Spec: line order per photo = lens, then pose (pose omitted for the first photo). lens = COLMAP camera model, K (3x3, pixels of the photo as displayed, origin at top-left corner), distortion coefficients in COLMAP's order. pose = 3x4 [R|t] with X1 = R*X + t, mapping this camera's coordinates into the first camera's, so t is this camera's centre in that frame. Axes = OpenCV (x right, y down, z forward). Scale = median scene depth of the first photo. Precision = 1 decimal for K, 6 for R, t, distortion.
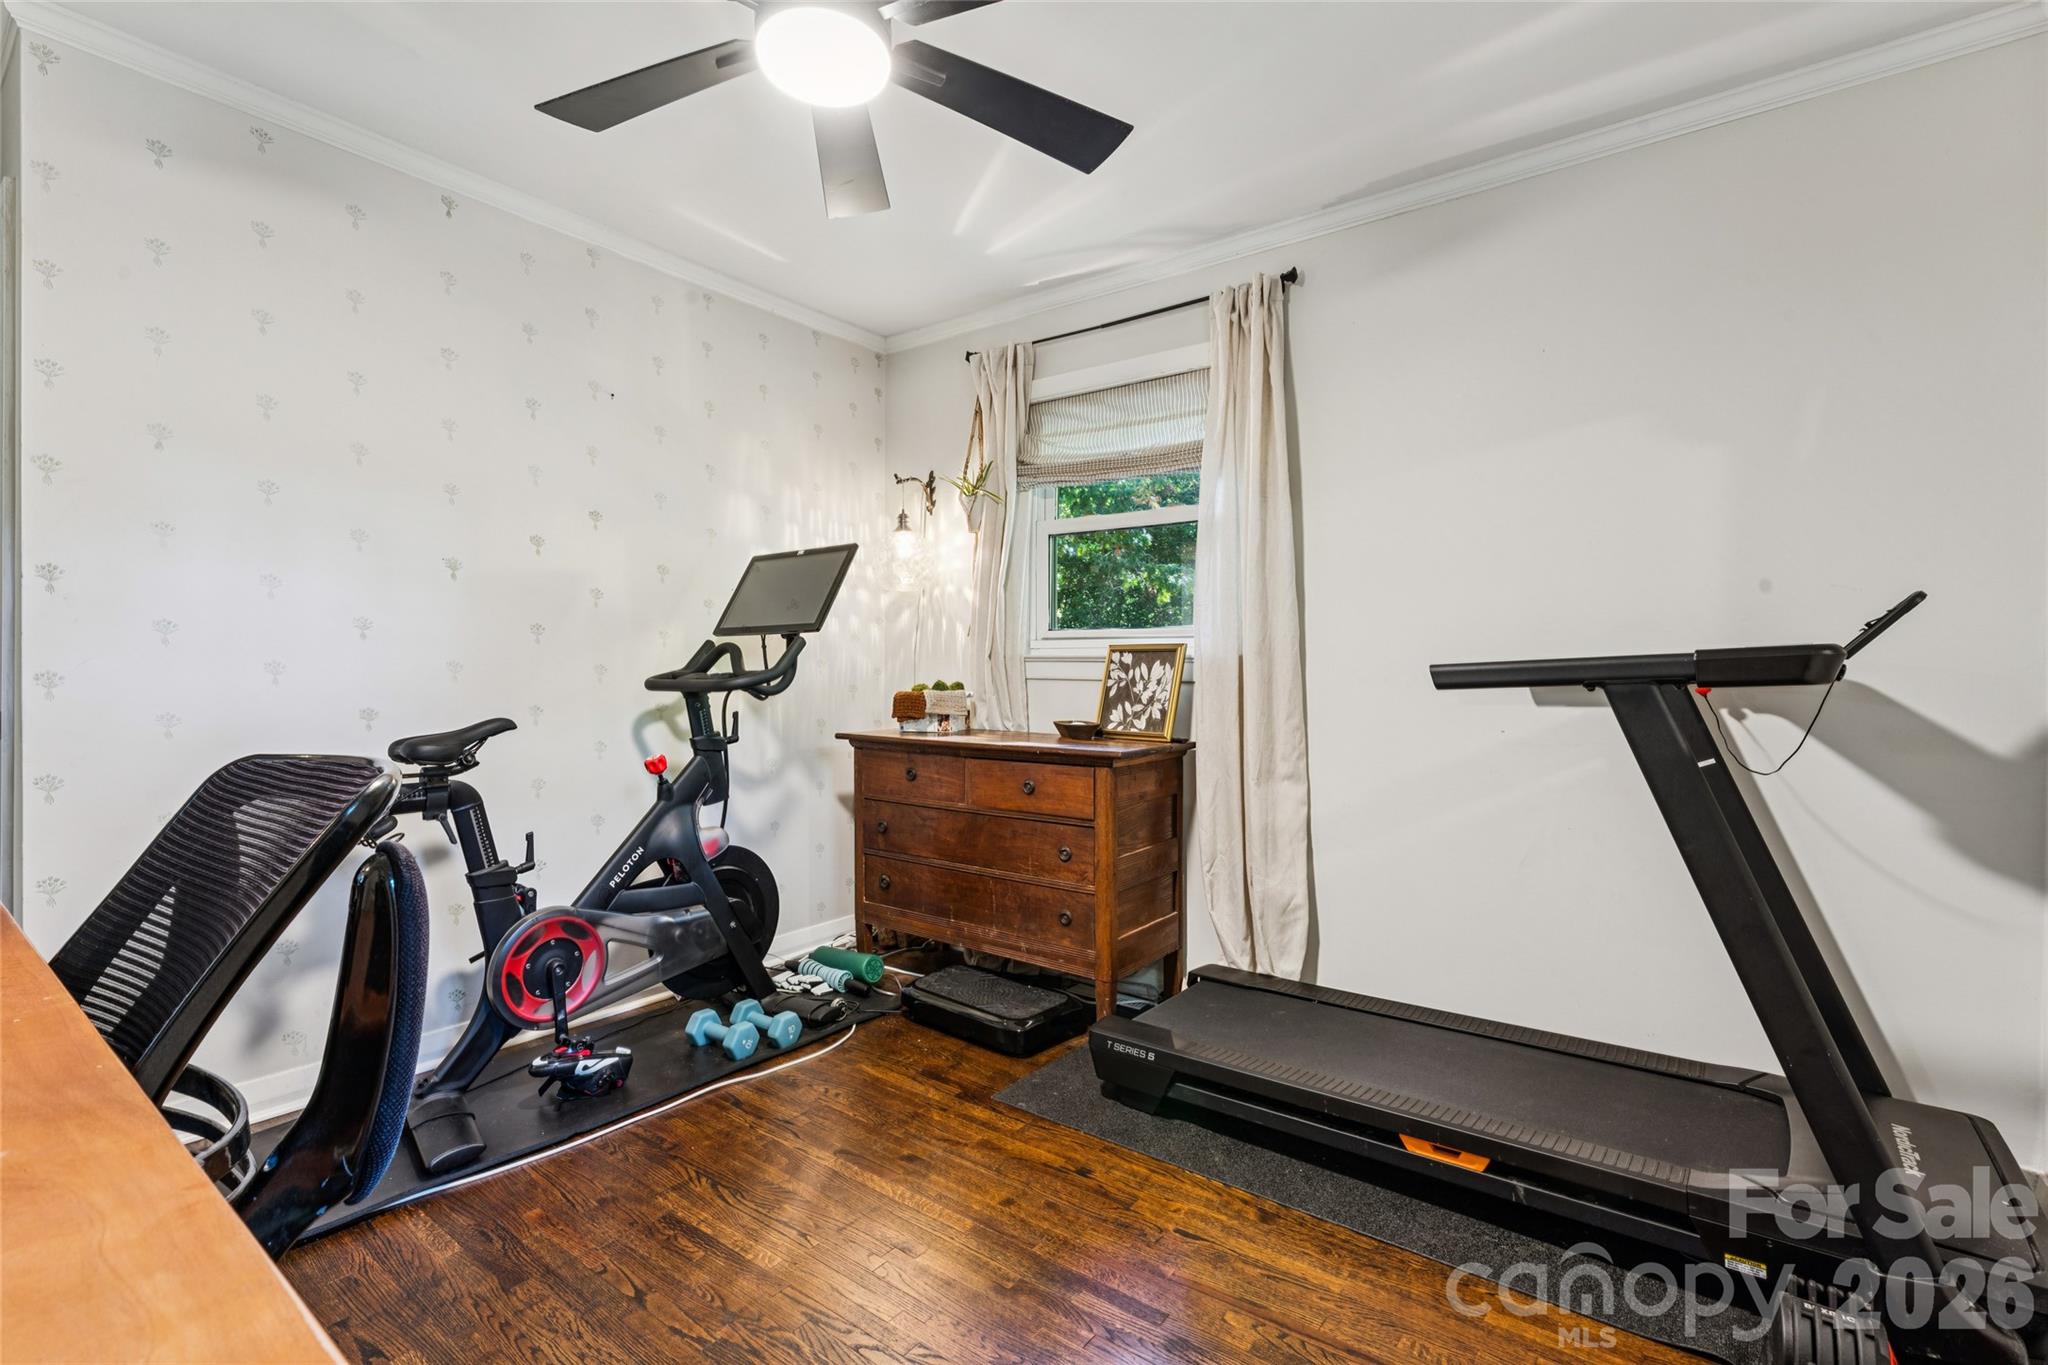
lens RADIAL K [[931.0, 0, 1024.0], [0, 931.0, 682.5], [0, 0, 1]] dist [-0.000869, -0.000347]
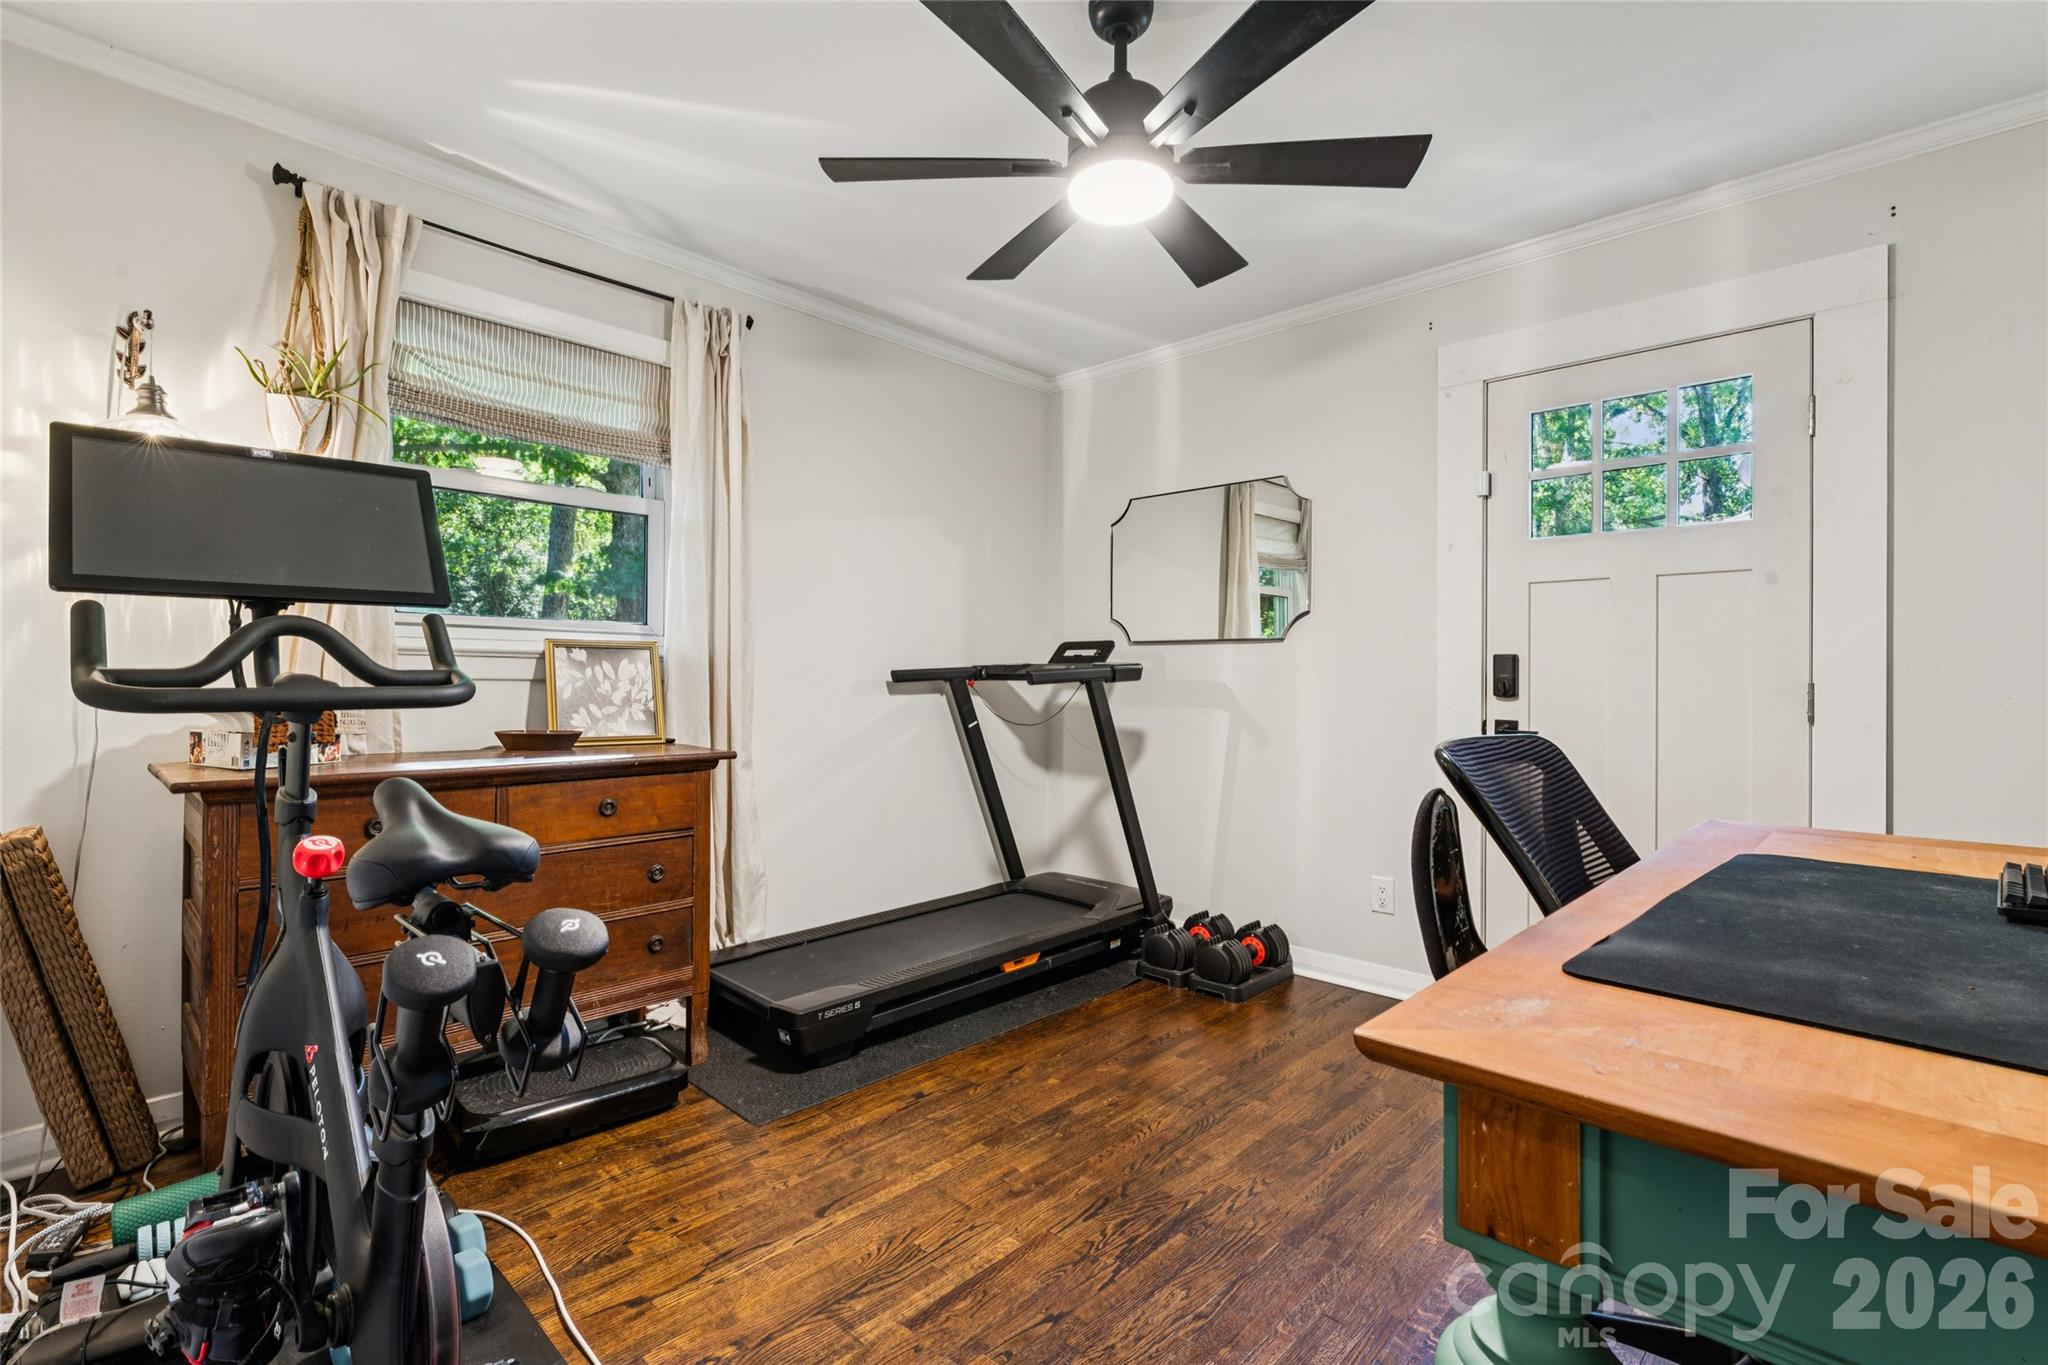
lens RADIAL K [[933.4, 0, 1029.3], [0, 933.4, 675.9], [0, 0, 1]] dist [-0.001420, -0.001060]
pose [[0.116317, -0.005345, 0.993198, -0.800776], [0.005981, 0.999971, 0.004681, -0.008741], [-0.993194, 0.005395, 0.116346, 0.527326]]
